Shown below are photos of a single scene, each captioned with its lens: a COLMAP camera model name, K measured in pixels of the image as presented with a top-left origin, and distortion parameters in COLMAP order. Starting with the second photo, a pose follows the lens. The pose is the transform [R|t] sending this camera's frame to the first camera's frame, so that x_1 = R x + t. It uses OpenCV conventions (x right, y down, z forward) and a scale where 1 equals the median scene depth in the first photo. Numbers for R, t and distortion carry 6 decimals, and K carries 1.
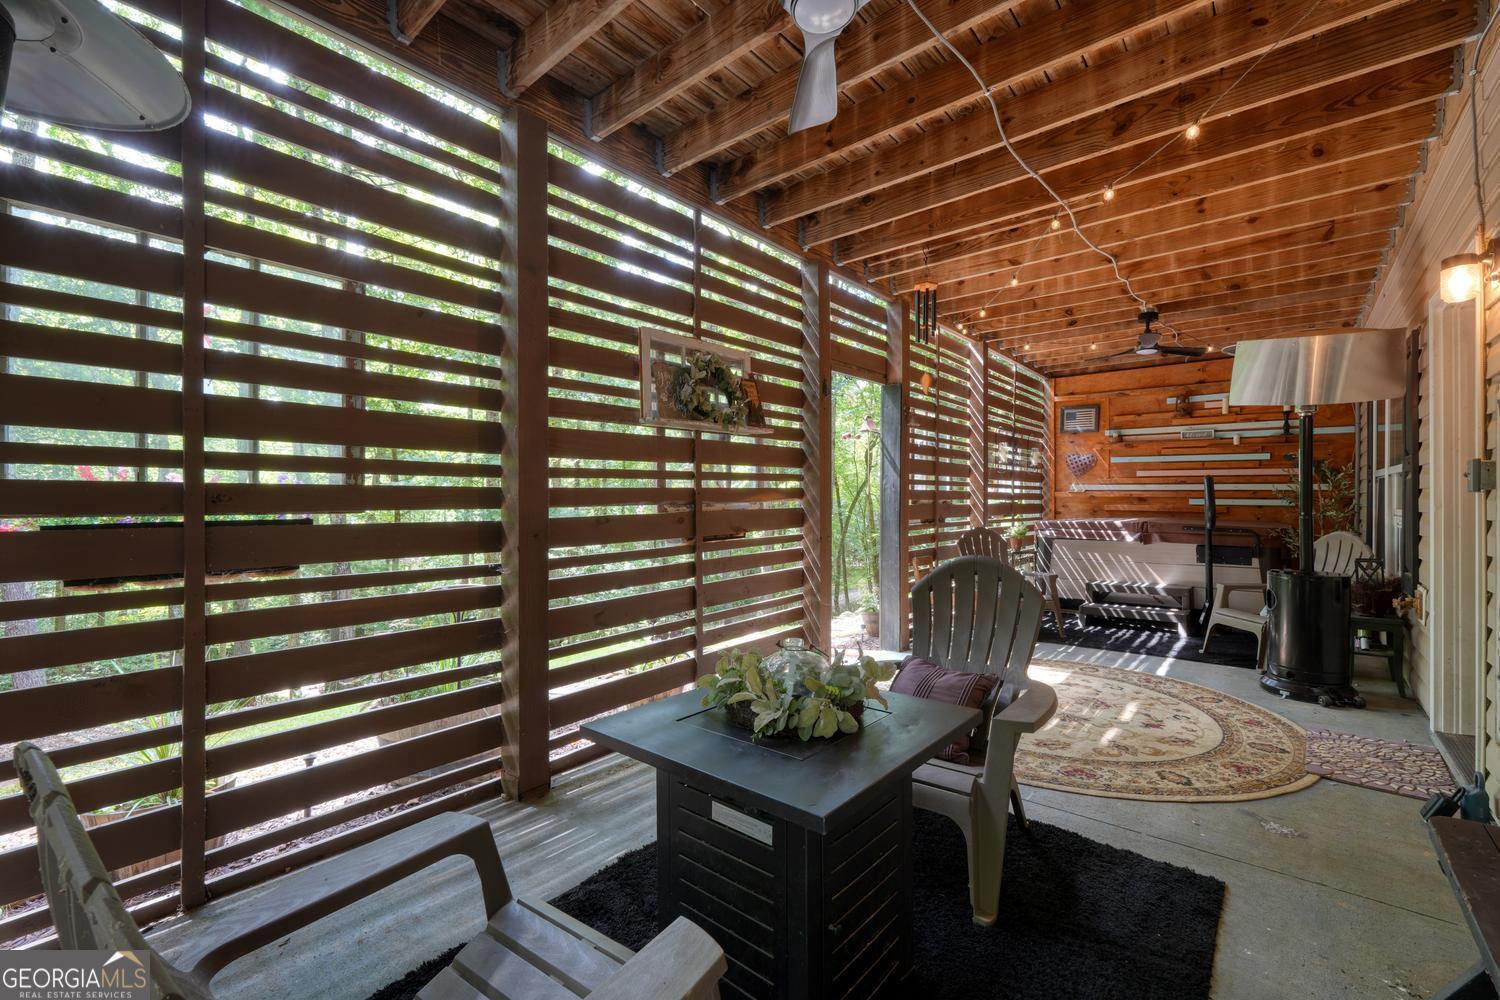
lens RADIAL K [[634.8, 0, 749.1], [0, 634.8, 497.7], [0, 0, 1]] dist [-0.006928, 0.000713]
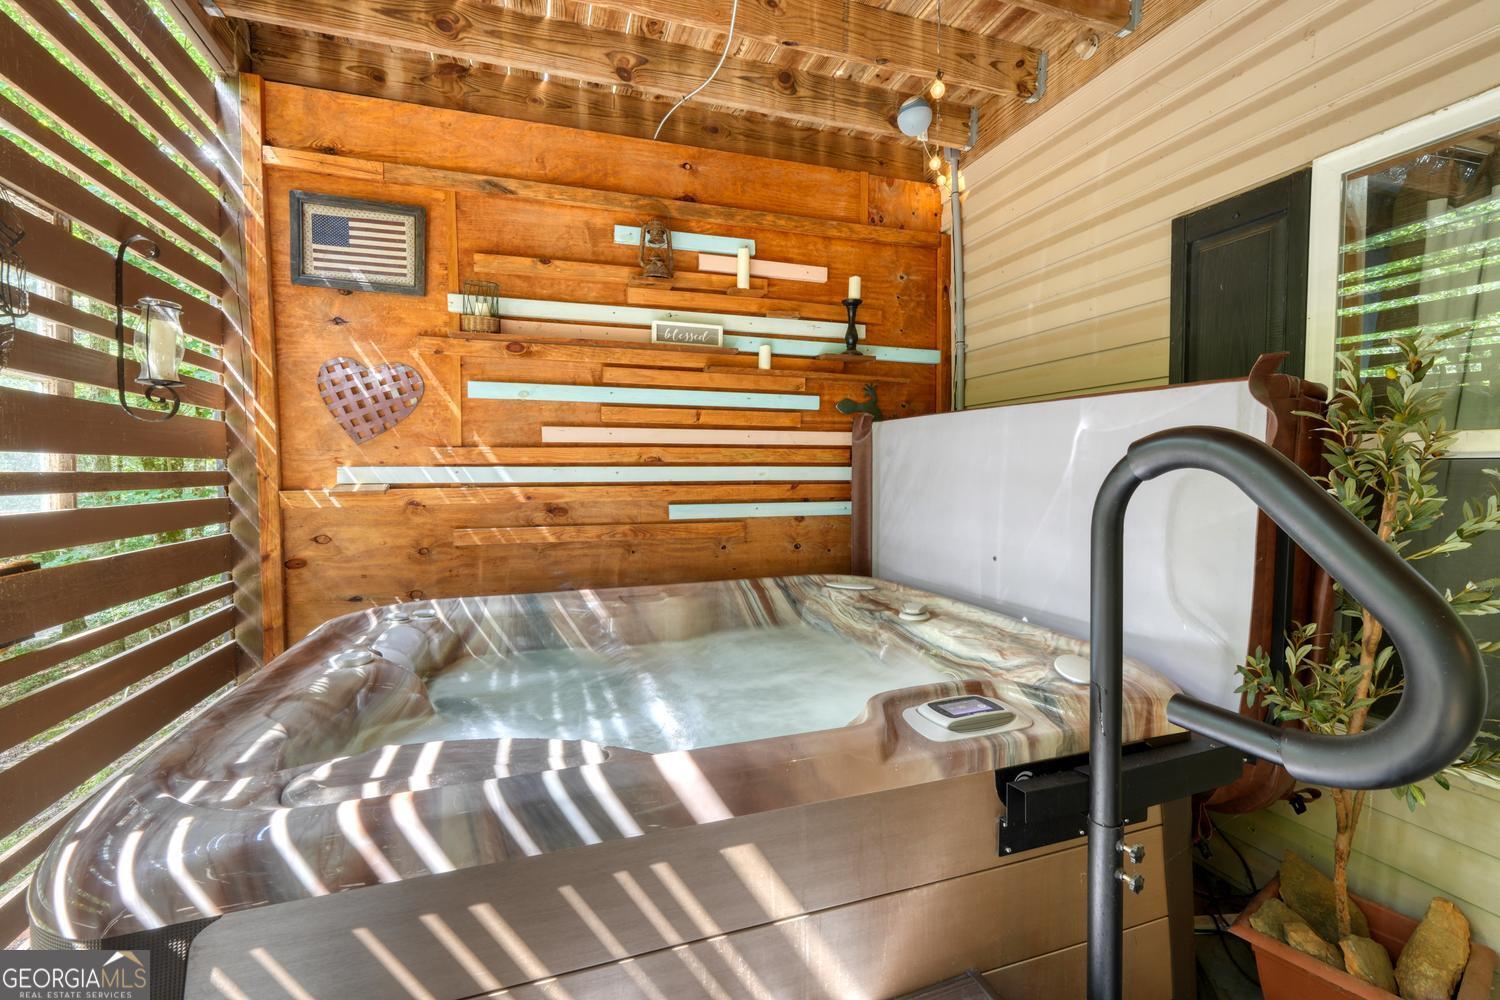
lens RADIAL K [[634.8, 0, 752.5], [0, 634.8, 498.7], [0, 0, 1]] dist [-0.006928, 0.000713]
pose [[0.507862, -0.045070, 0.860258, 0.375735], [0.010827, 0.998885, 0.045941, -0.018127], [-0.861370, -0.014018, 0.507784, 0.731385]]
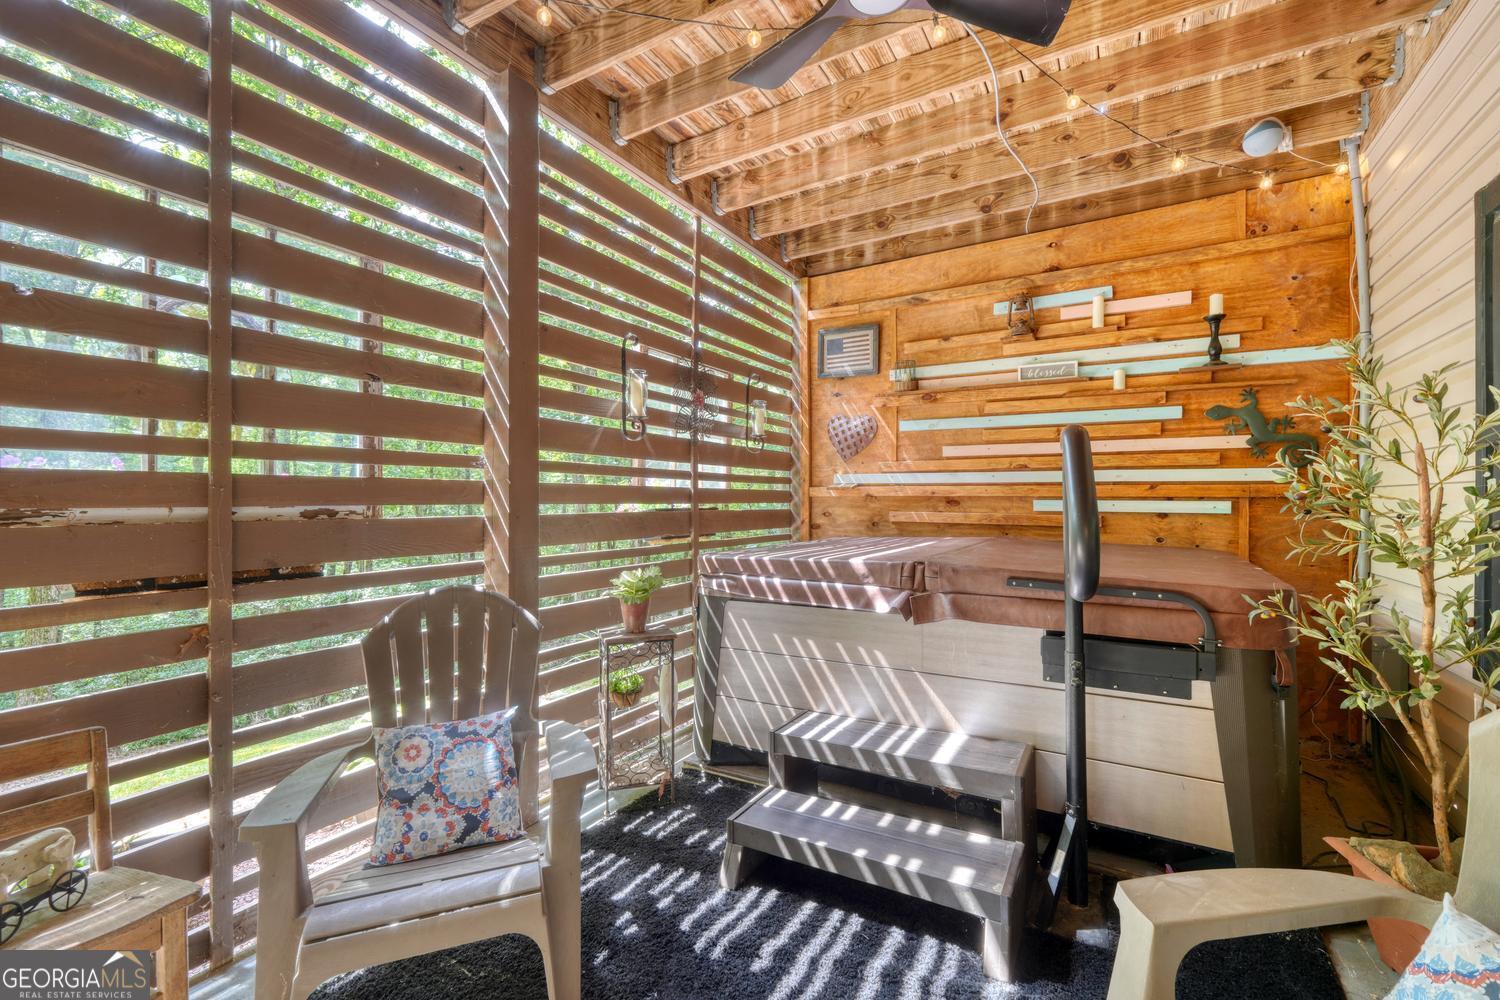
lens RADIAL K [[634.8, 0, 752.2], [0, 634.8, 496.8], [0, 0, 1]] dist [-0.006928, 0.000713]
pose [[0.985095, -0.002354, 0.171992, 0.369618], [0.003072, 0.999988, -0.003909, 0.000692], [-0.171981, 0.004379, 0.985091, 0.515724]]
